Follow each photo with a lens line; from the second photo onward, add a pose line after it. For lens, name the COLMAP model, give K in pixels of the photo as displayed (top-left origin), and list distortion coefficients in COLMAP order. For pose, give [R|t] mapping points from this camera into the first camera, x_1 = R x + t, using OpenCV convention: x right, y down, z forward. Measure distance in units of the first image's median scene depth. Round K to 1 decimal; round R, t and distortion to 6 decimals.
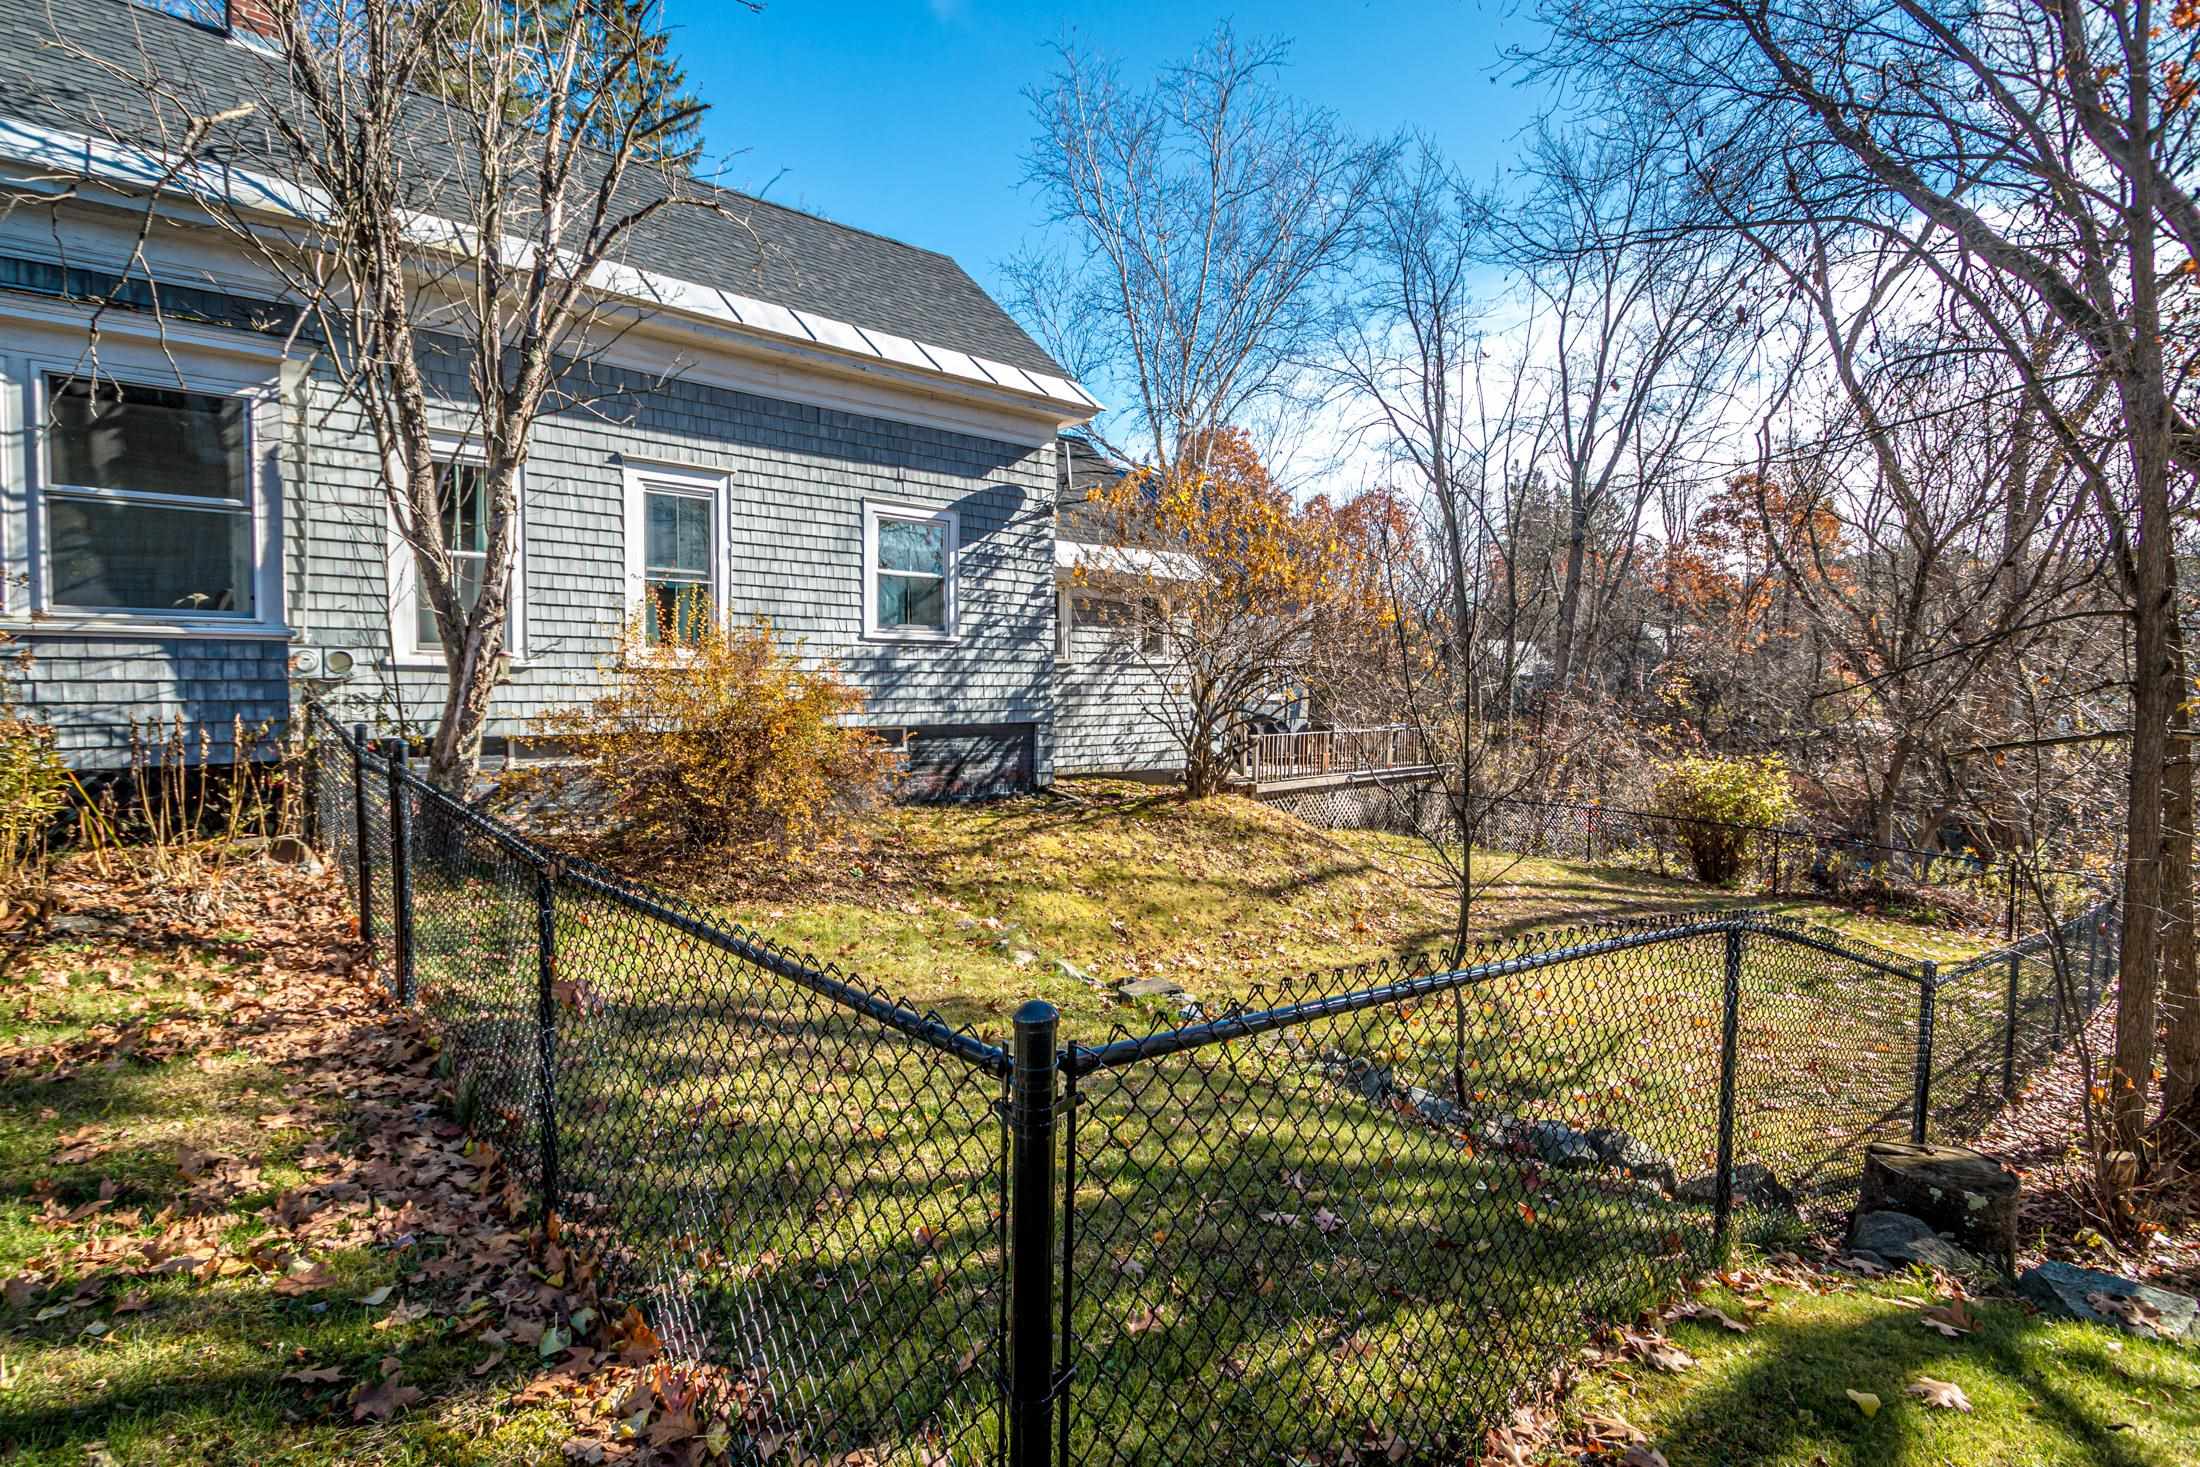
lens RADIAL K [[1019.8, 0, 1100.0], [0, 1019.8, 733.5], [0, 0, 1]] dist [-0.001770, 0.000131]
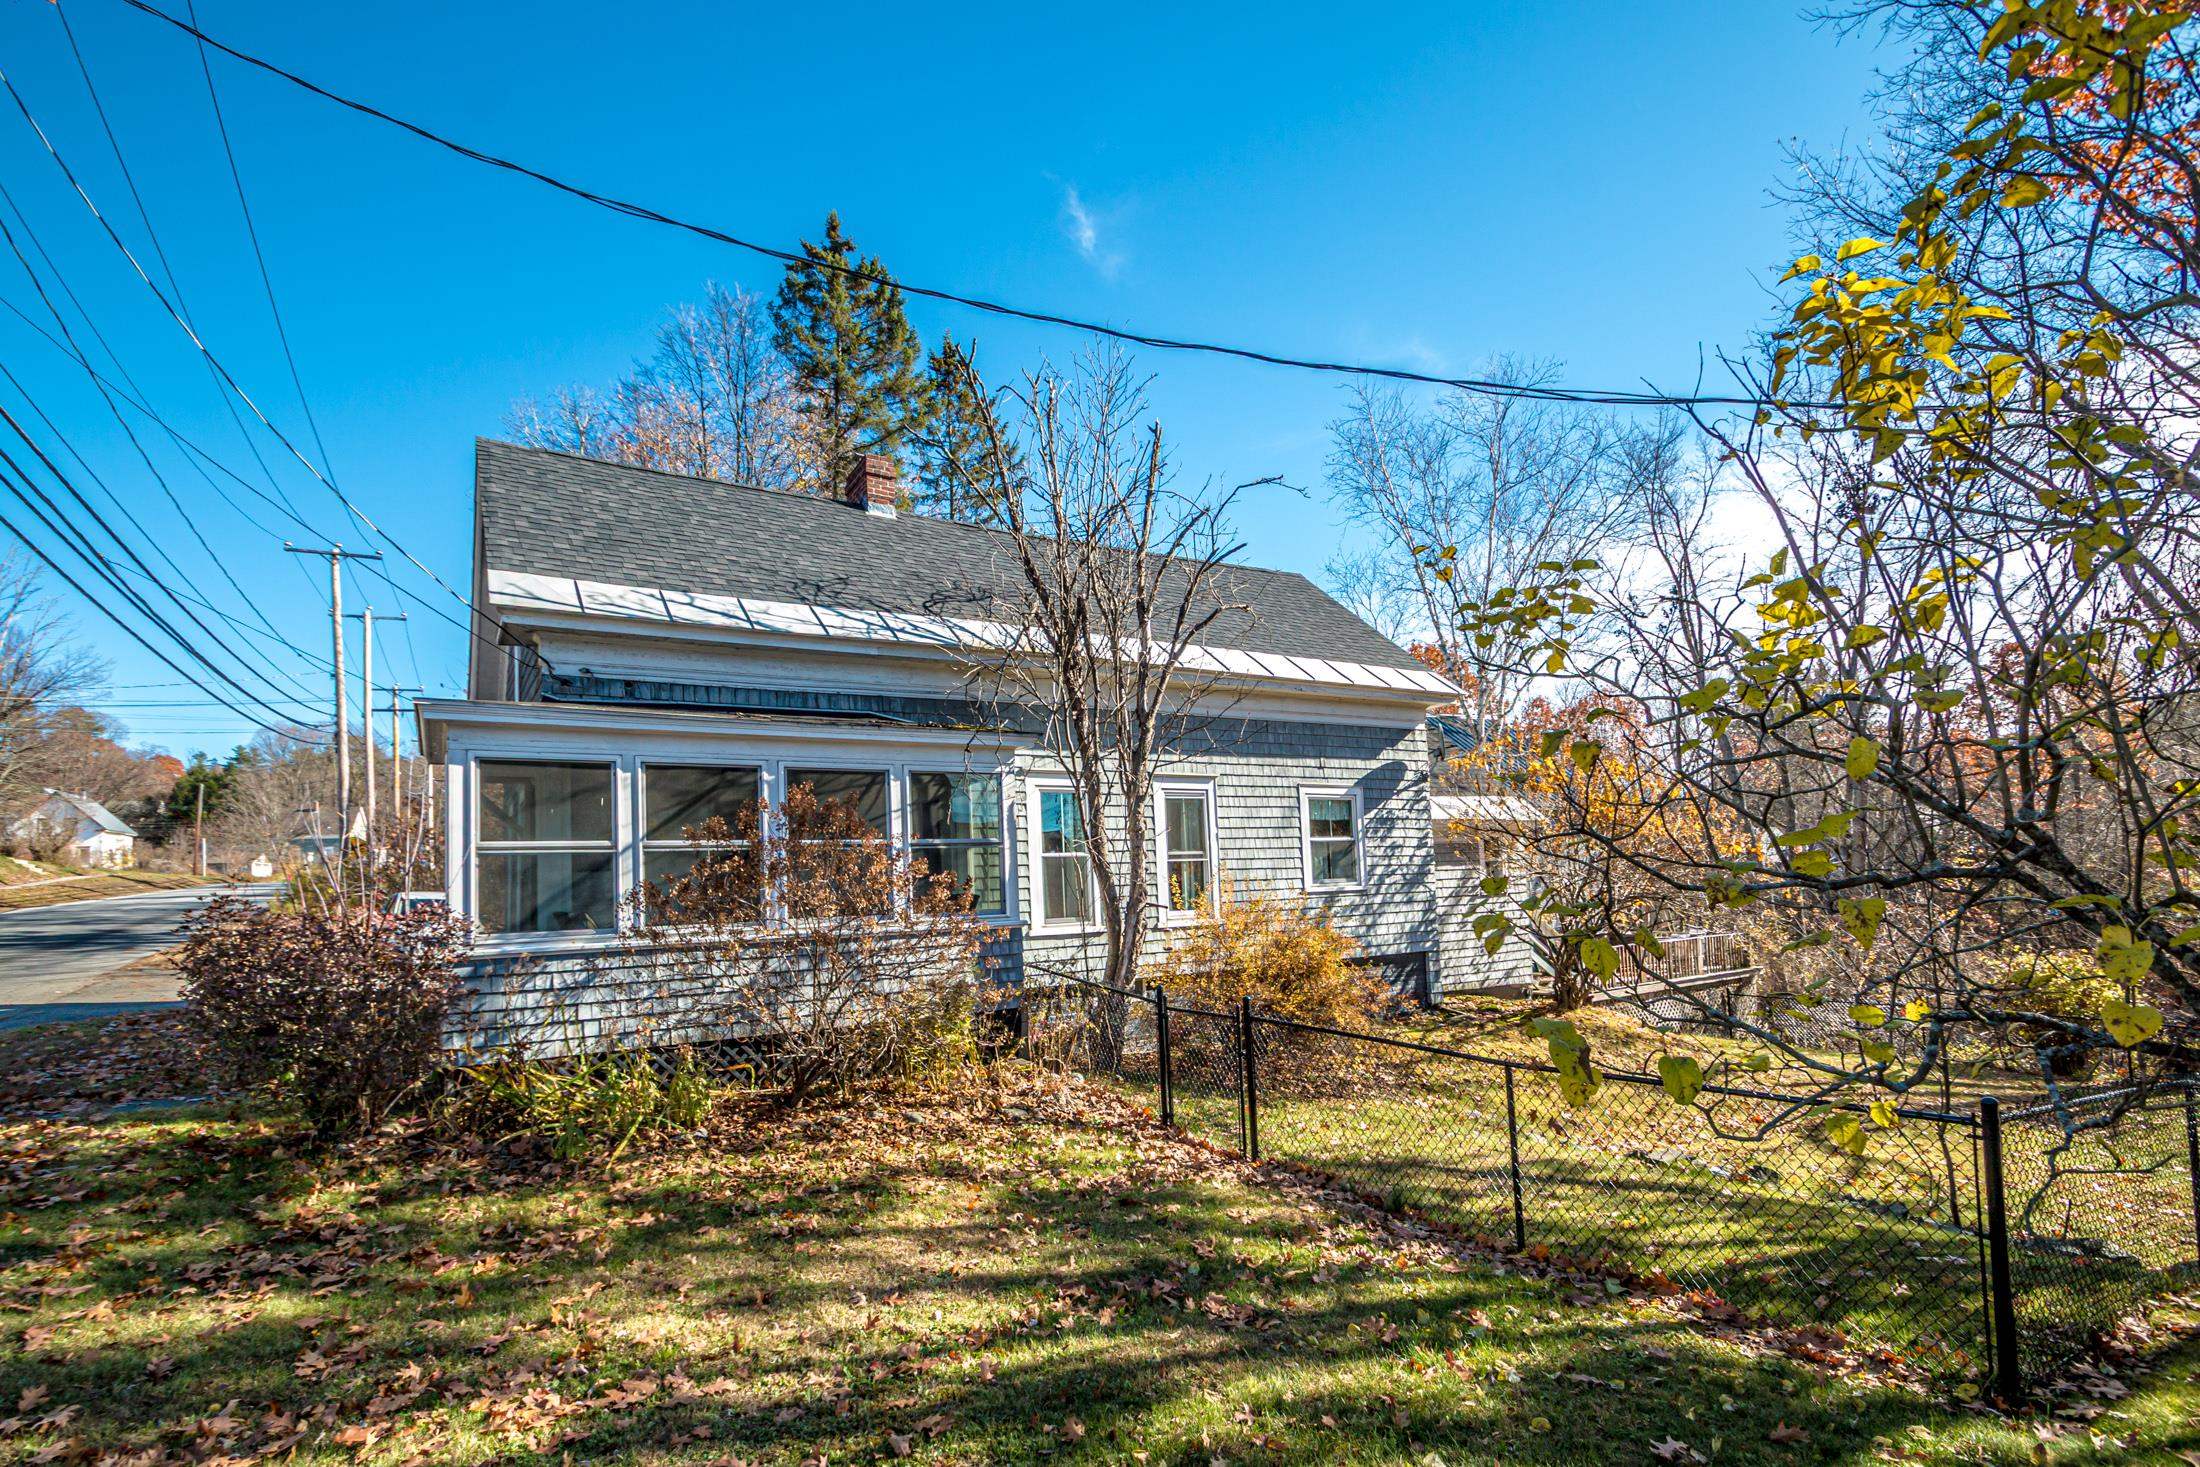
lens RADIAL K [[1025.7, 0, 1099.7], [0, 1025.7, 834.1], [0, 0, 1]] dist [0.002241, 0.000063]
pose [[0.984208, -0.059976, -0.166544, -0.244168], [0.041849, 0.993017, -0.110297, -0.032114], [0.171996, 0.101585, 0.979846, -0.287076]]
